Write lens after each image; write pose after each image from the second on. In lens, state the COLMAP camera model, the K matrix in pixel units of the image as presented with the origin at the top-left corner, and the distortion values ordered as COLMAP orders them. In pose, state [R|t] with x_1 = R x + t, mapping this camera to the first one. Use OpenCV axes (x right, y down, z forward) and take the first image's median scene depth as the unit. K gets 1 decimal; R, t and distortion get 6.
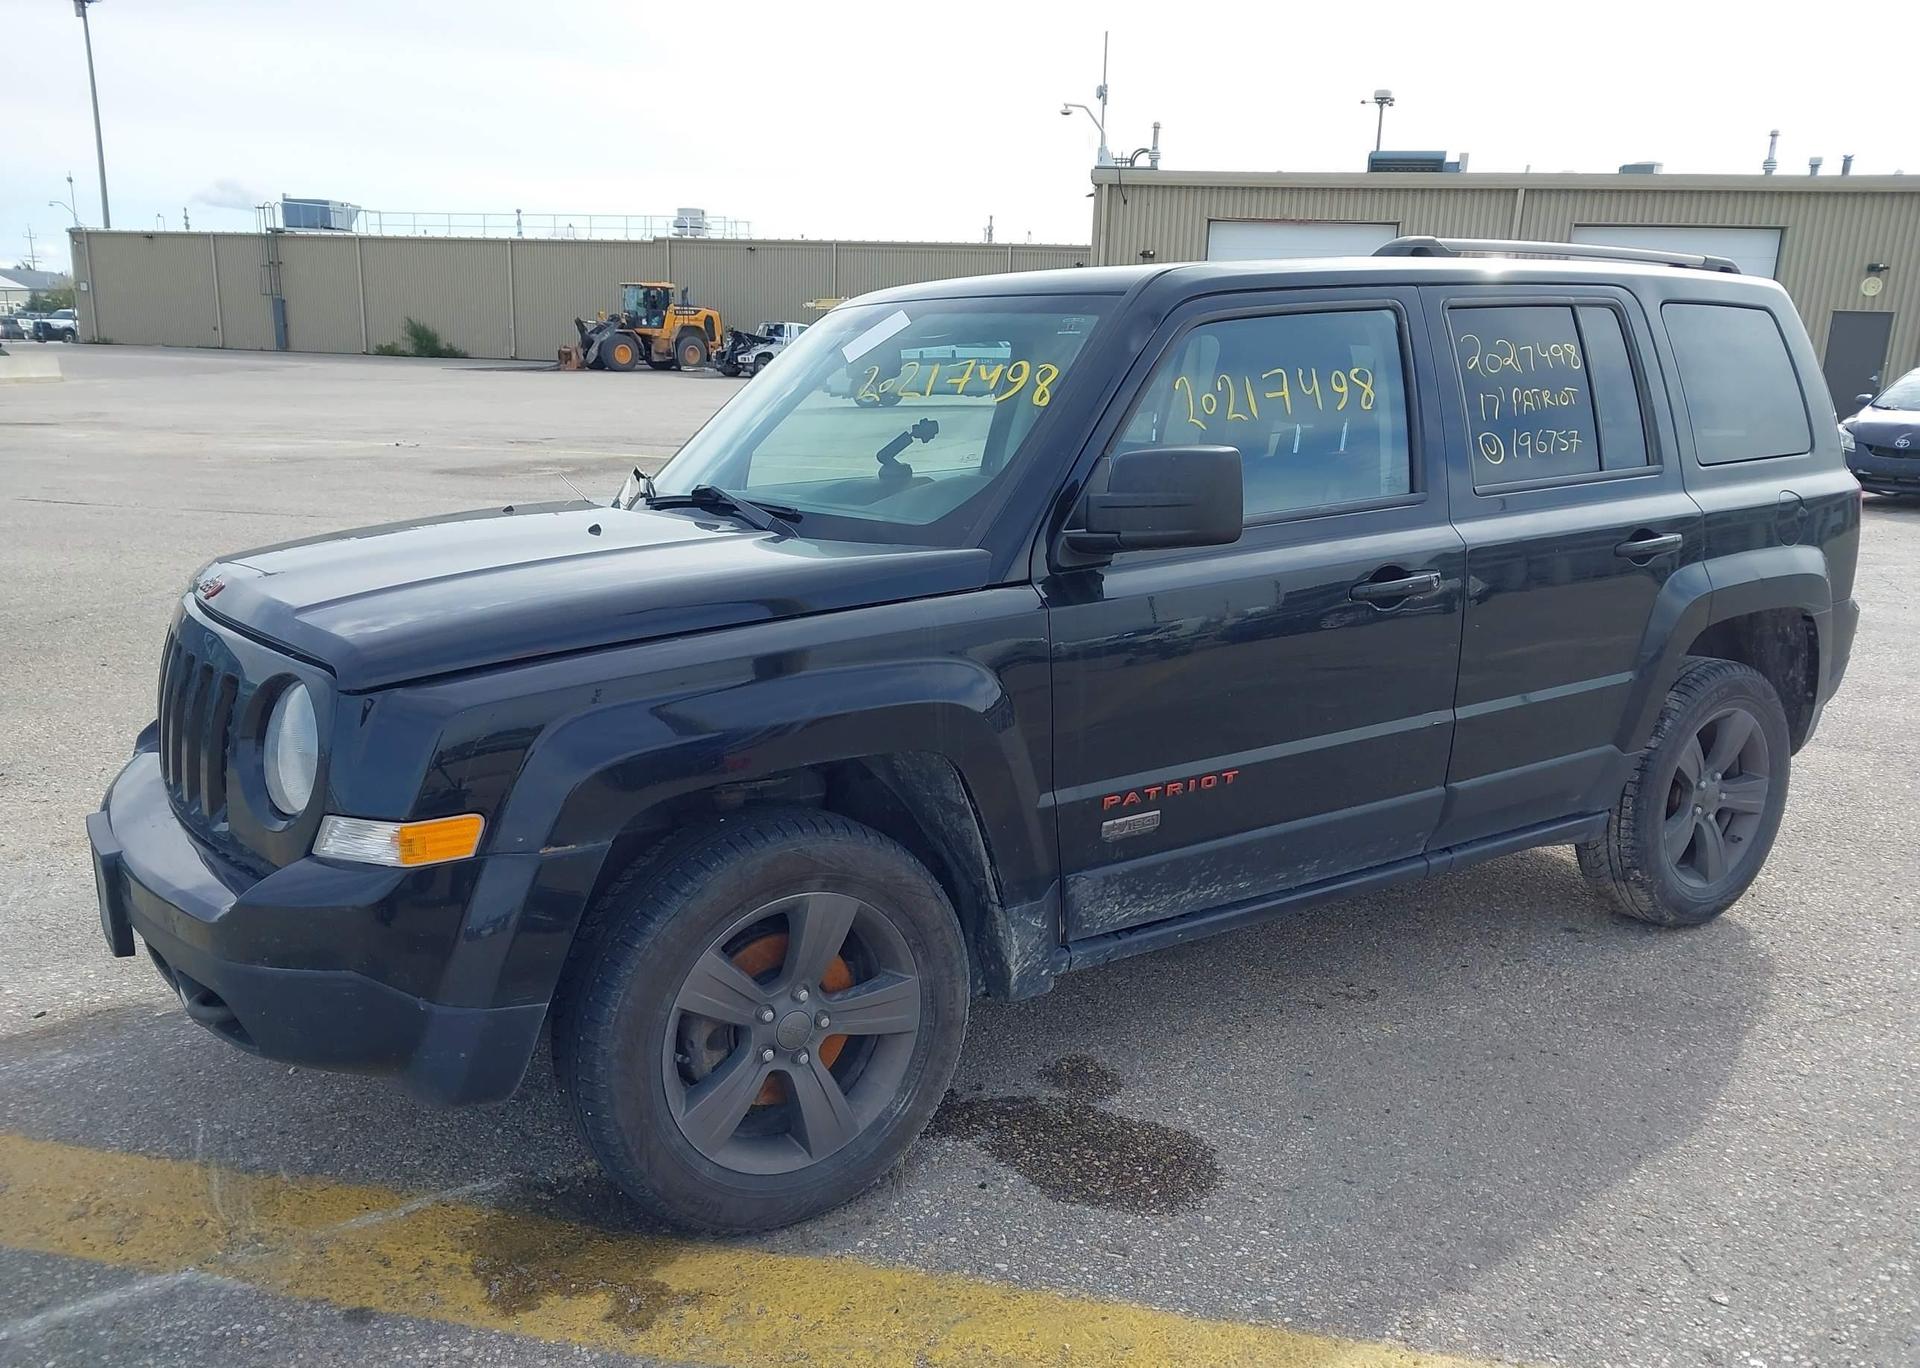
lens RADIAL K [[1558.7, 0, 960.0], [0, 1558.7, 684.0], [0, 0, 1]] dist [0.048310, -0.061827]
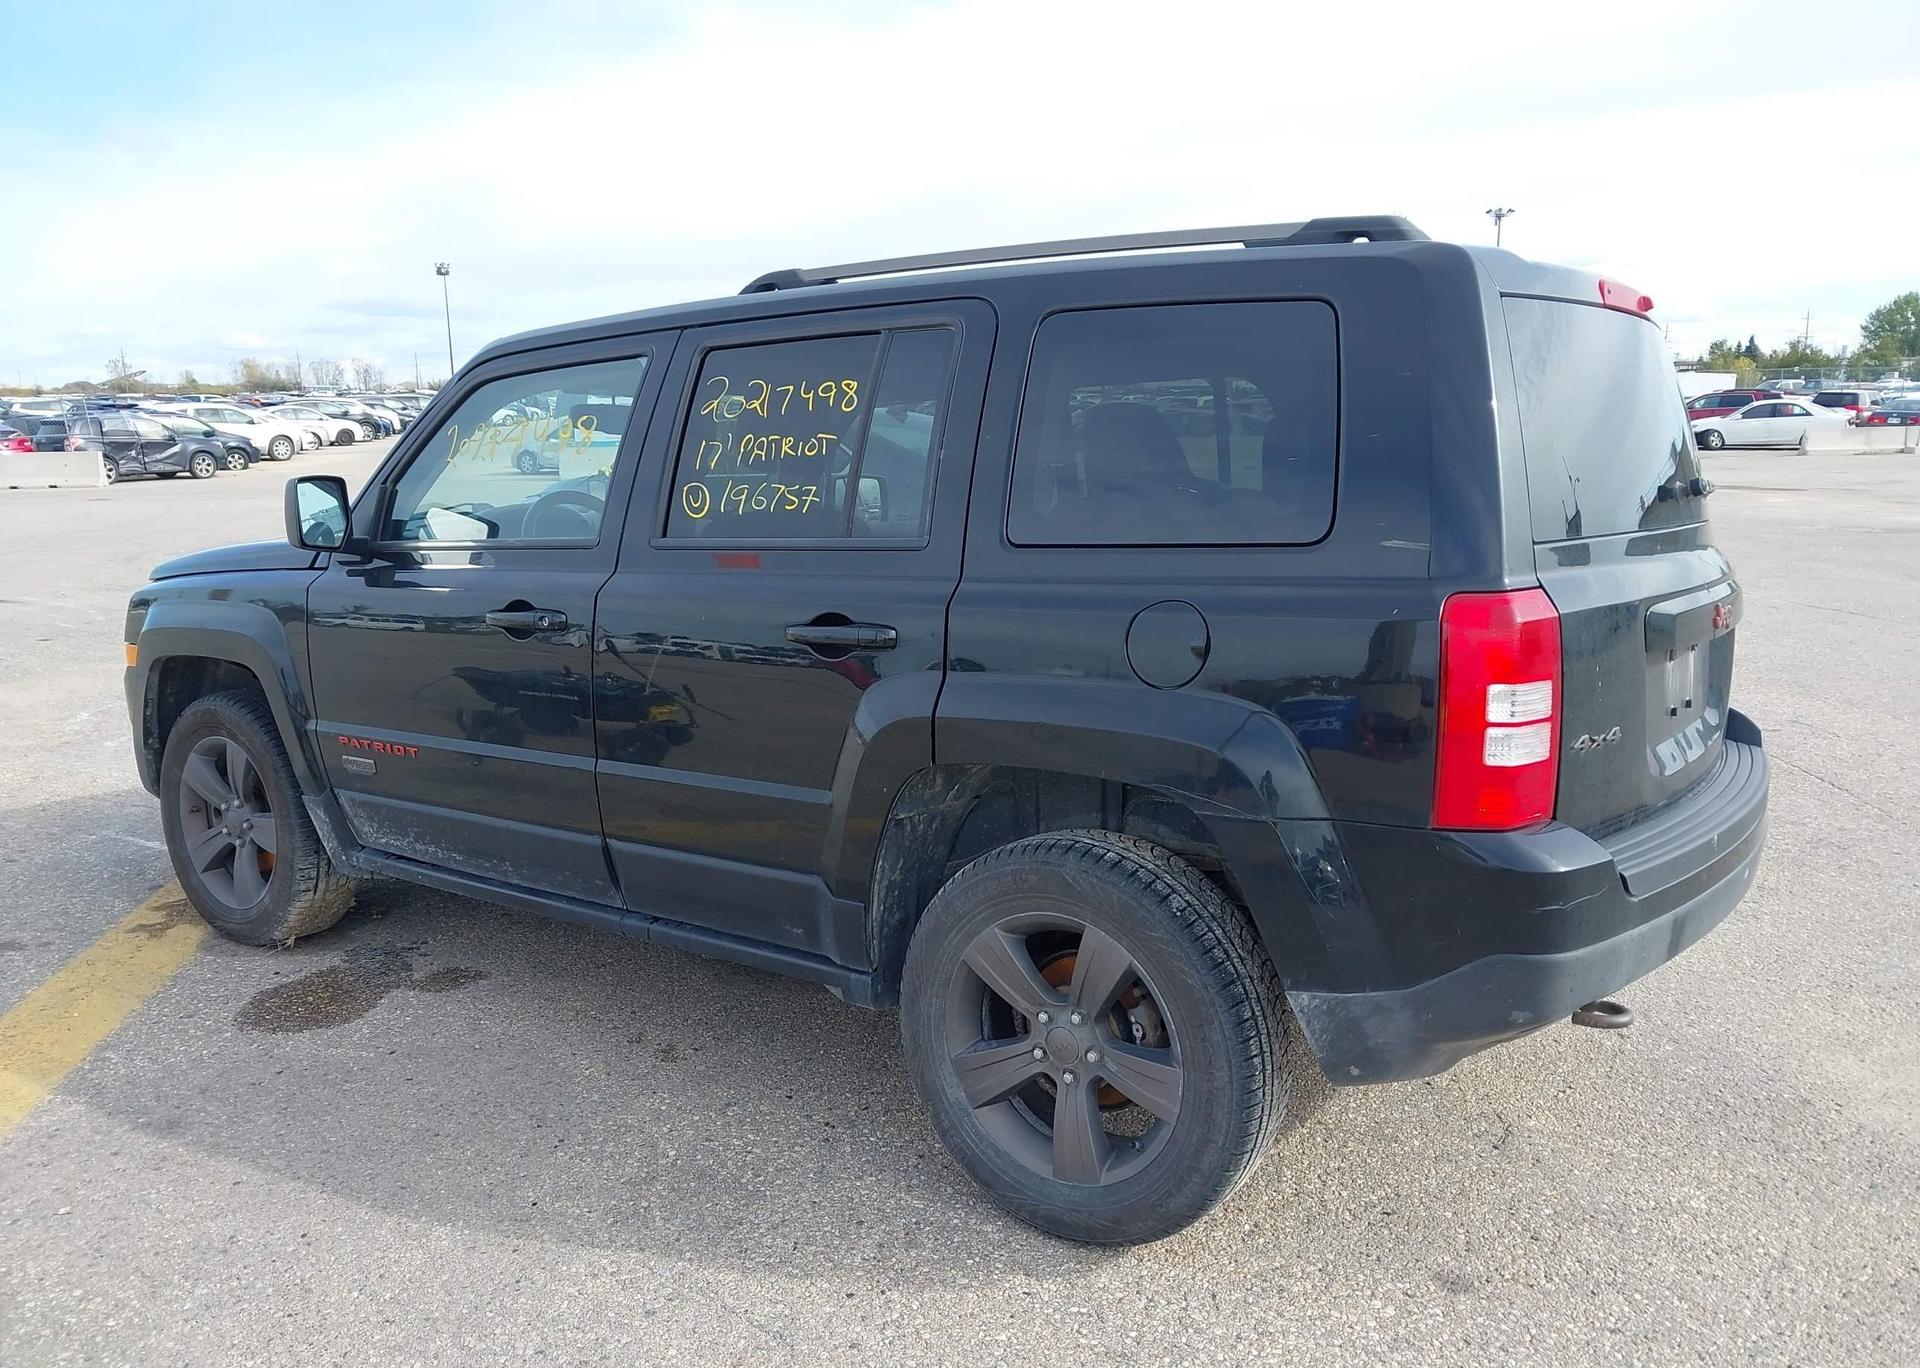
lens RADIAL K [[1576.5, 0, 954.7], [0, 1576.5, 689.6], [0, 0, 1]] dist [0.023879, -0.042472]
pose [[0.333790, 0.152400, -0.930247, 1.512748], [-0.176420, 0.979507, 0.097168, -0.189585], [0.925992, 0.131680, 0.353836, 0.994172]]
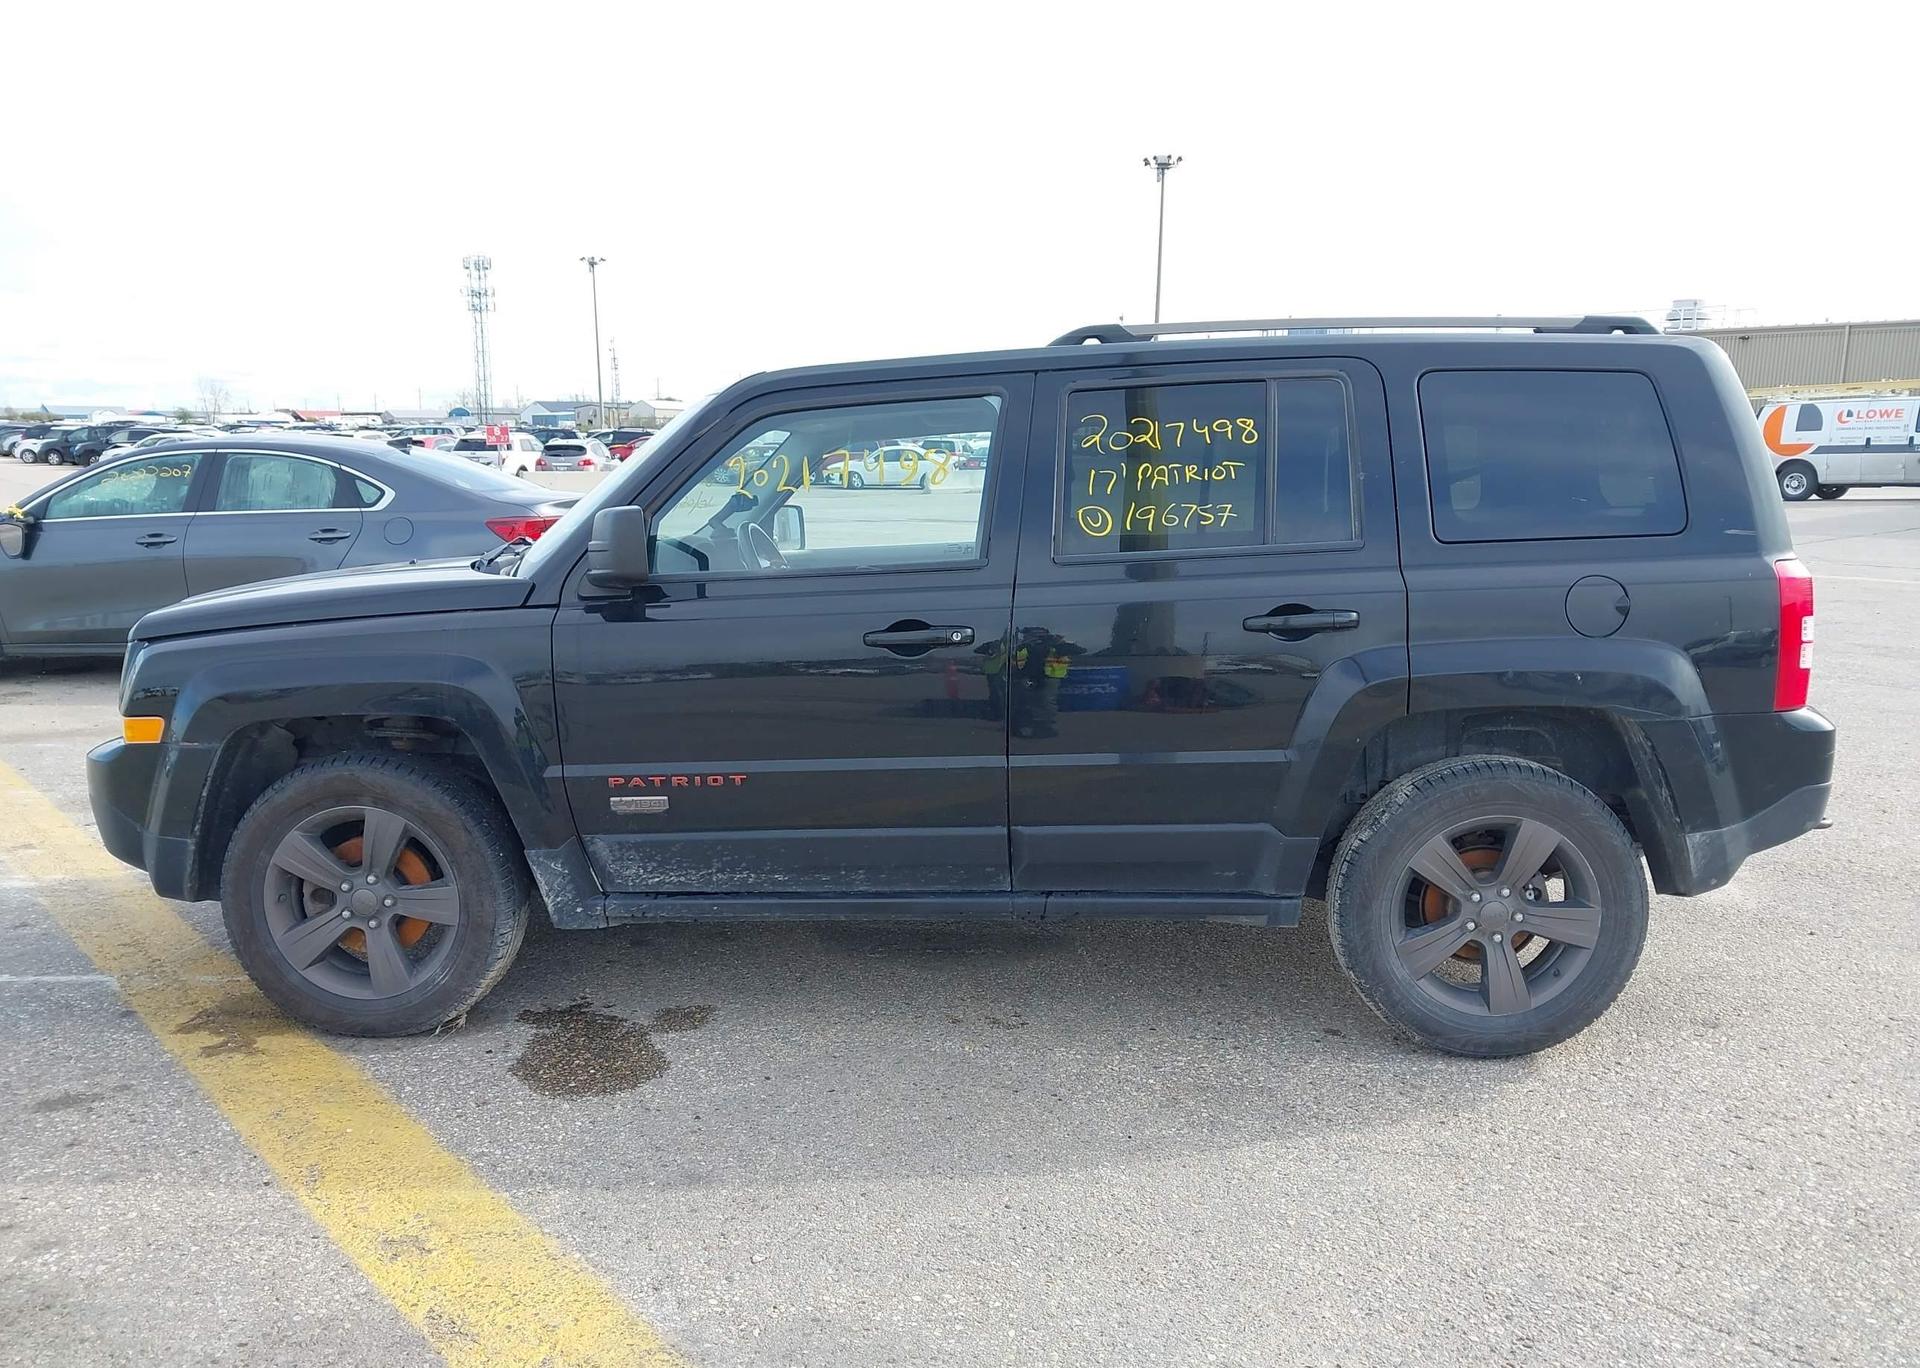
lens RADIAL K [[1565.7, 0, 960.0], [0, 1565.7, 684.0], [0, 0, 1]] dist [0.203605, -0.744212]
pose [[0.800031, 0.078189, -0.594842, 1.083032], [-0.110547, 0.993707, -0.018062, -0.012326], [0.589687, 0.080209, 0.803639, 0.116392]]
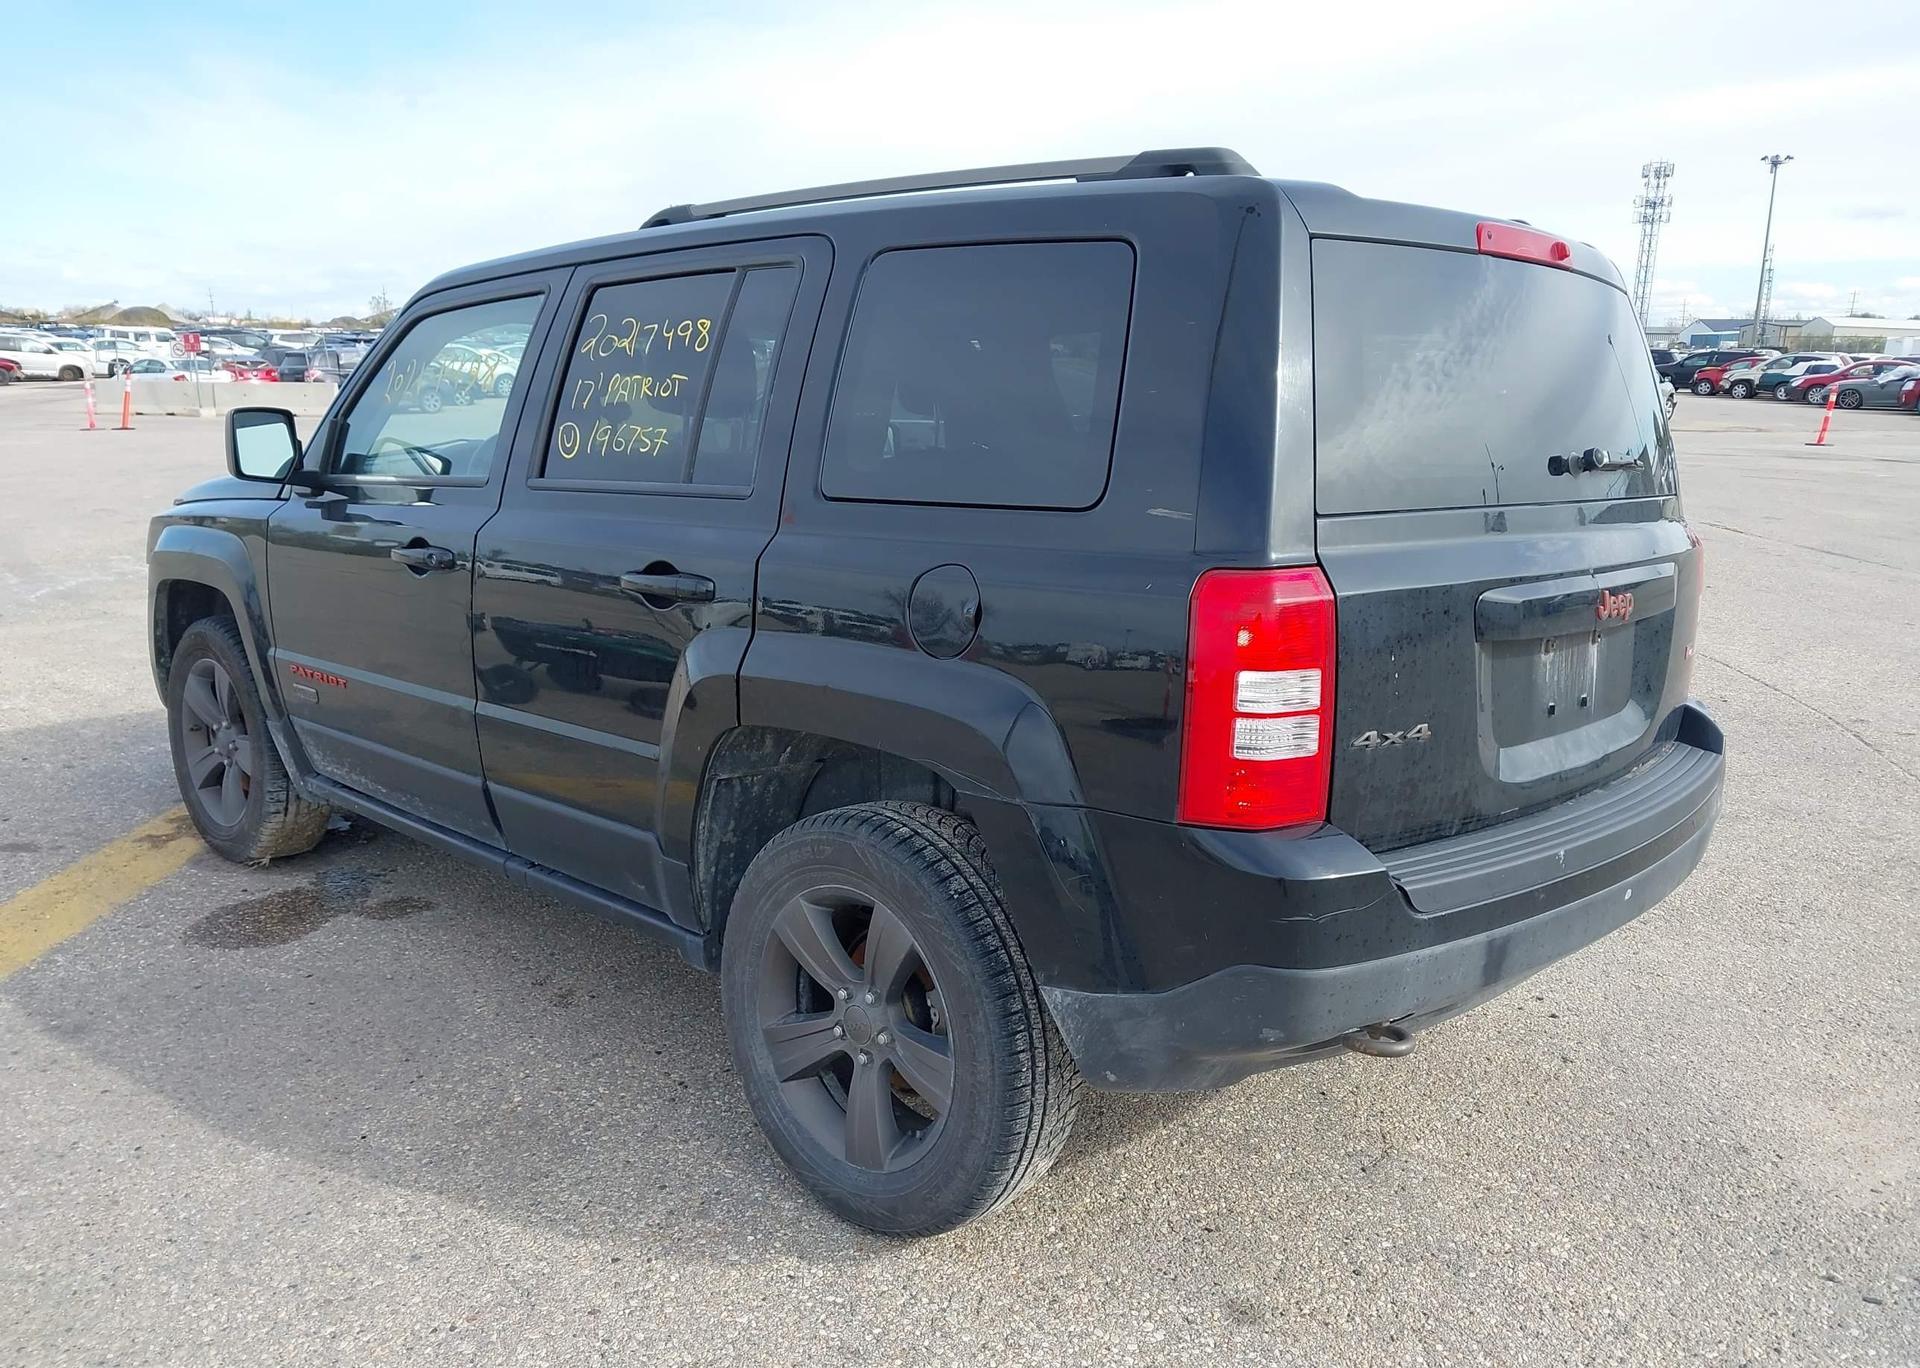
lens RADIAL K [[1586.1, 0, 951.0], [0, 1586.1, 695.3], [0, 0, 1]] dist [0.000448, -0.005681]
pose [[0.195921, 0.196894, -0.960650, 1.532164], [-0.207685, 0.965744, 0.155581, -0.235240], [0.958375, 0.169031, 0.230102, 1.231527]]
